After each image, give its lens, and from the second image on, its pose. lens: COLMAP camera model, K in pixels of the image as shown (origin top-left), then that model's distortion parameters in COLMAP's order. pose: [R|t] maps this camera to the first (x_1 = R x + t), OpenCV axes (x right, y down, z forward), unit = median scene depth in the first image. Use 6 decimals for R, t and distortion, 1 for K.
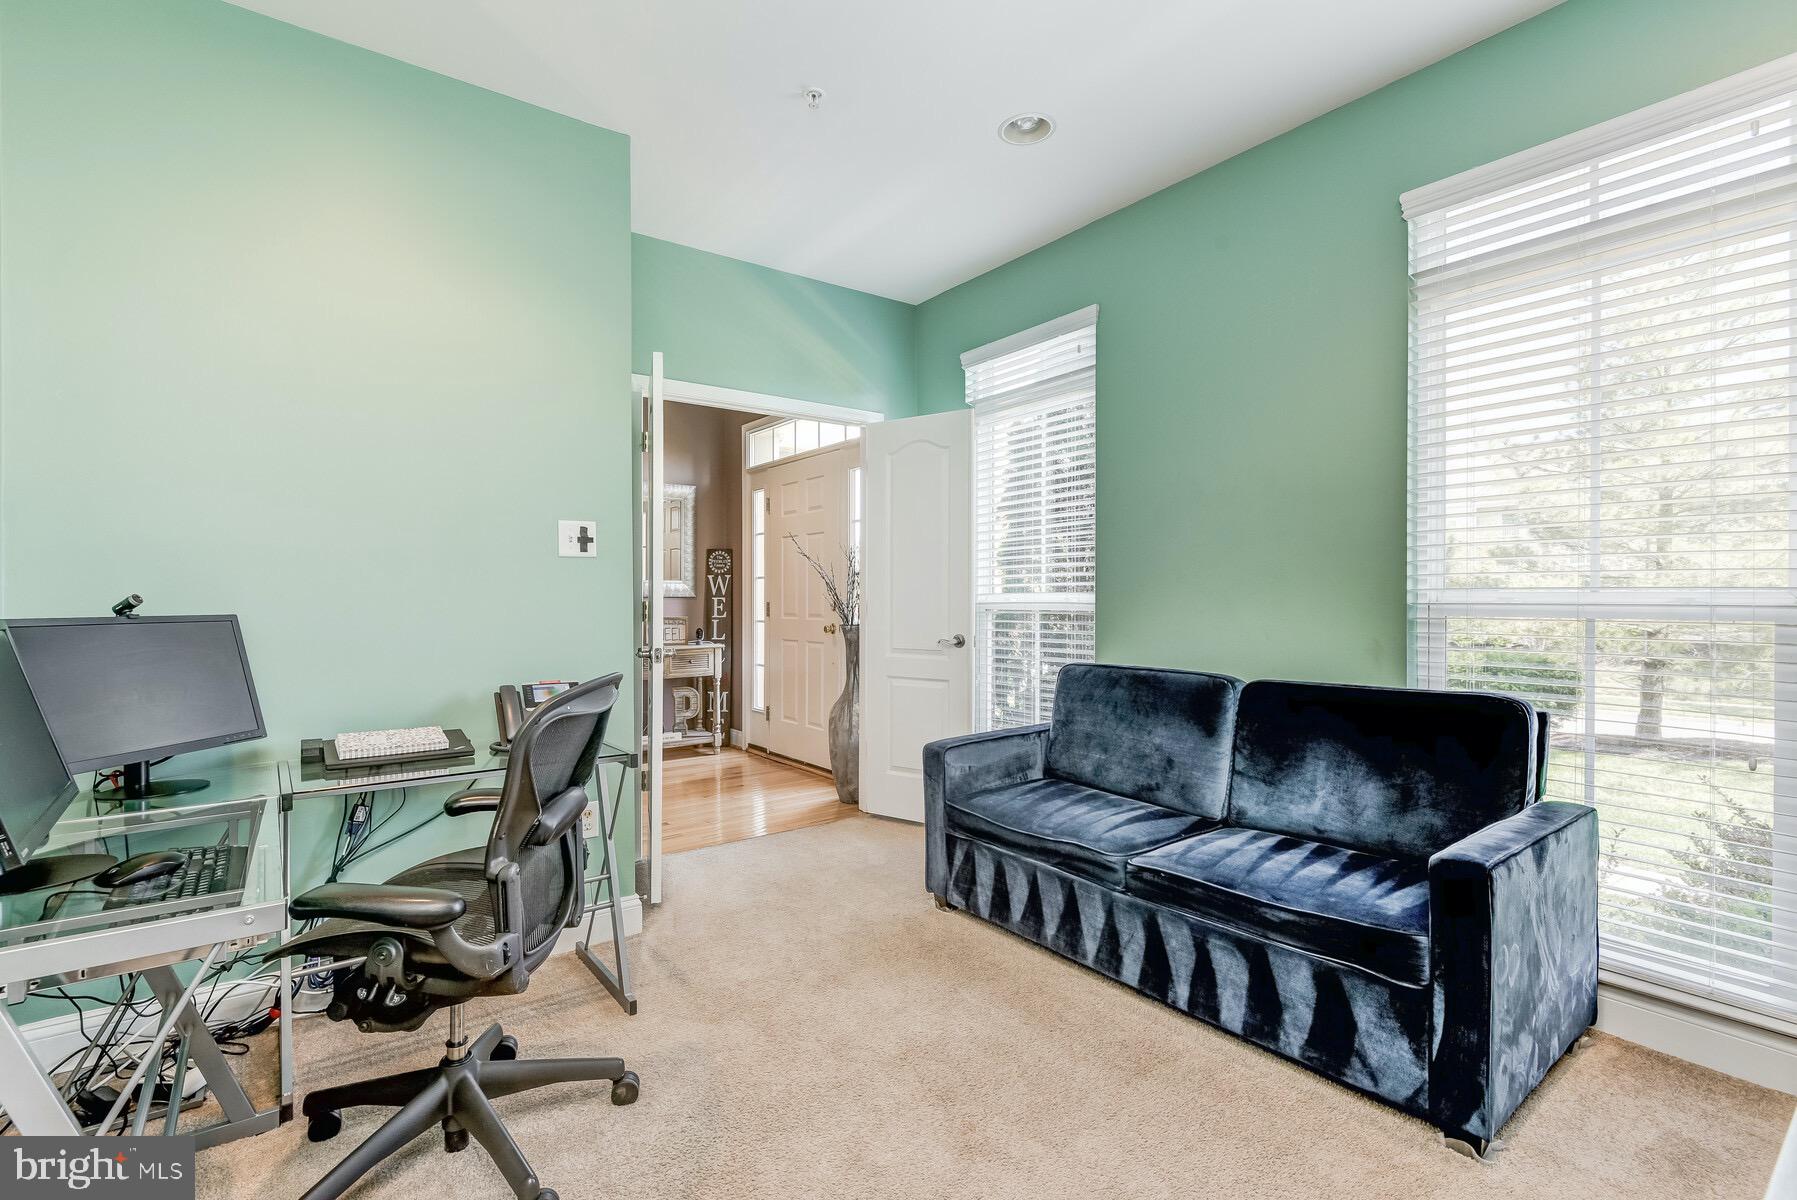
lens RADIAL K [[826.6, 0, 902.8], [0, 826.6, 600.2], [0, 0, 1]] dist [0.006760, -0.005083]
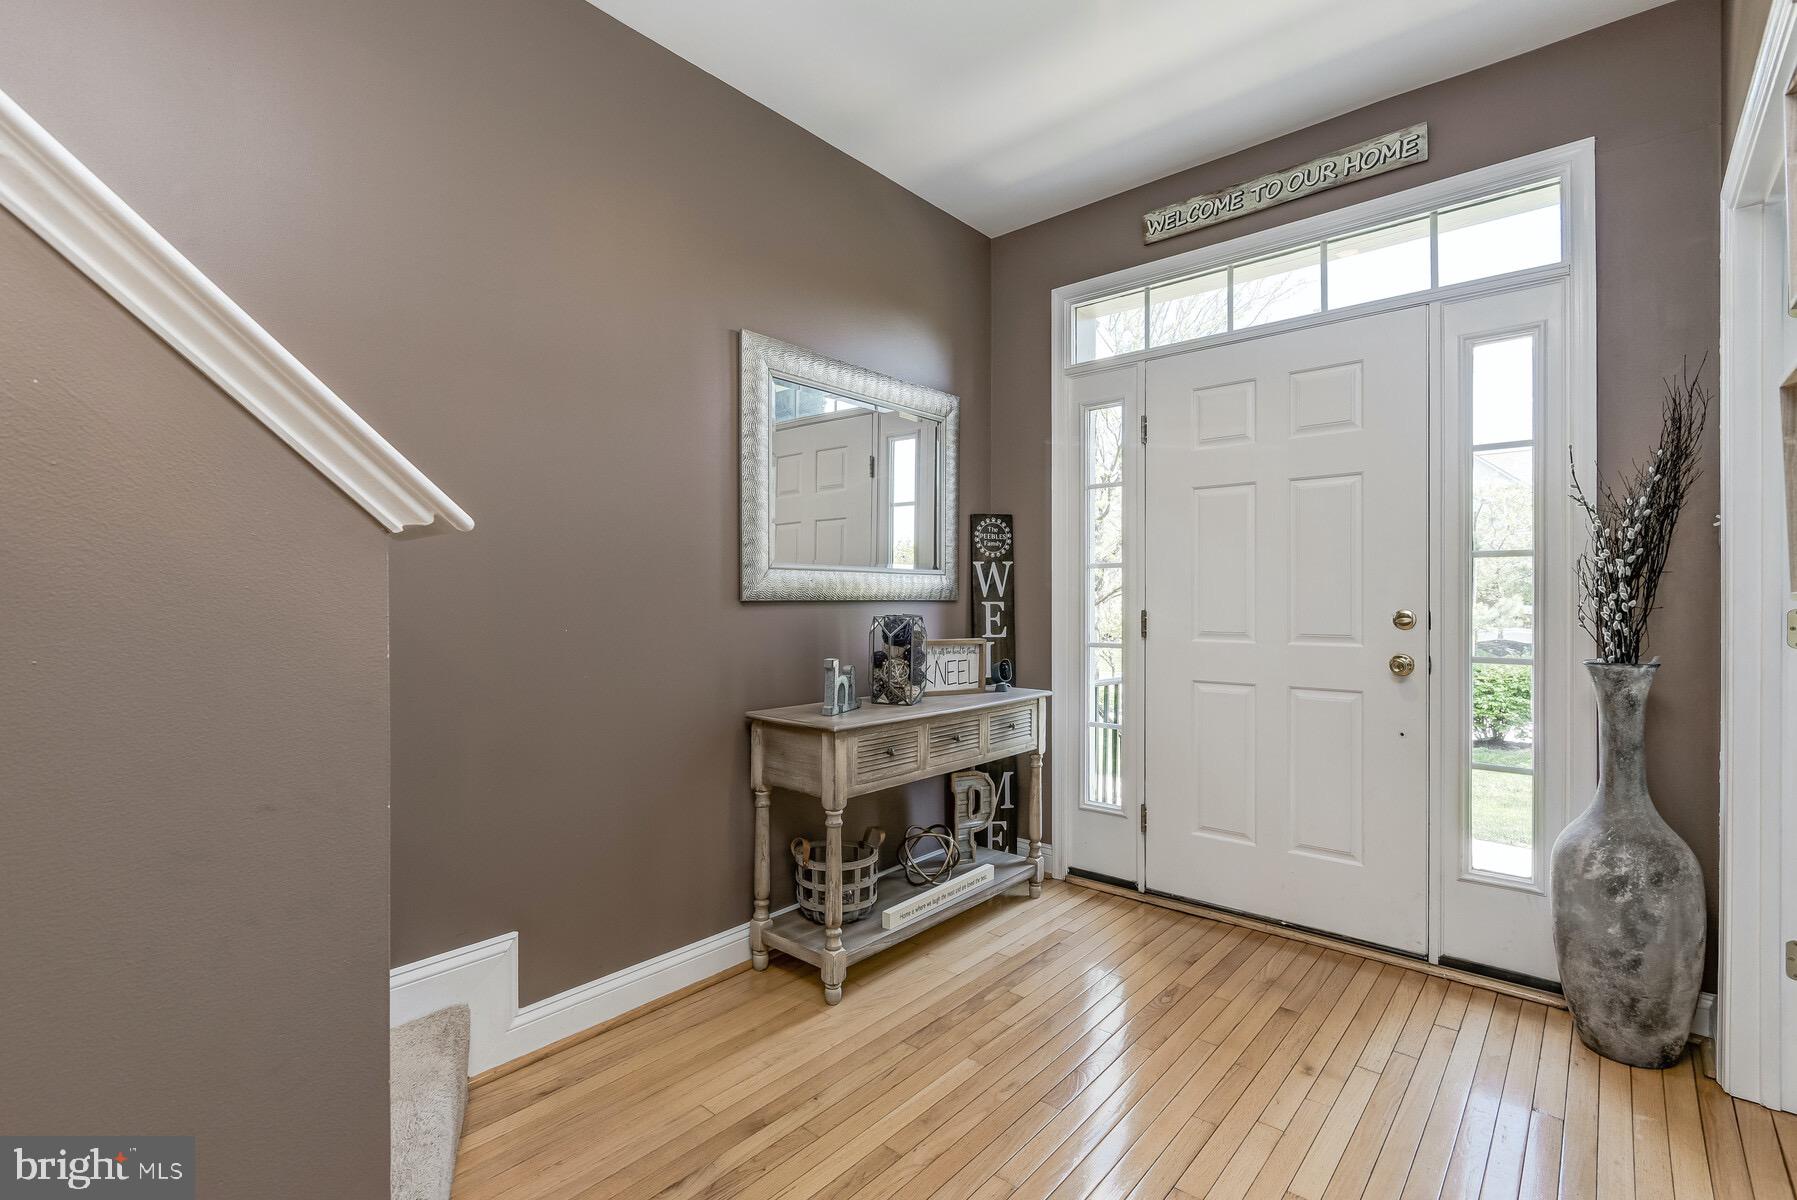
lens RADIAL K [[826.6, 0, 895.4], [0, 826.6, 597.9], [0, 0, 1]] dist [0.006760, -0.005083]
pose [[0.978946, 0.001537, 0.204114, -0.402732], [0.000457, 0.999953, -0.009721, -0.000283], [-0.204119, 0.009609, 0.978899, 0.473761]]
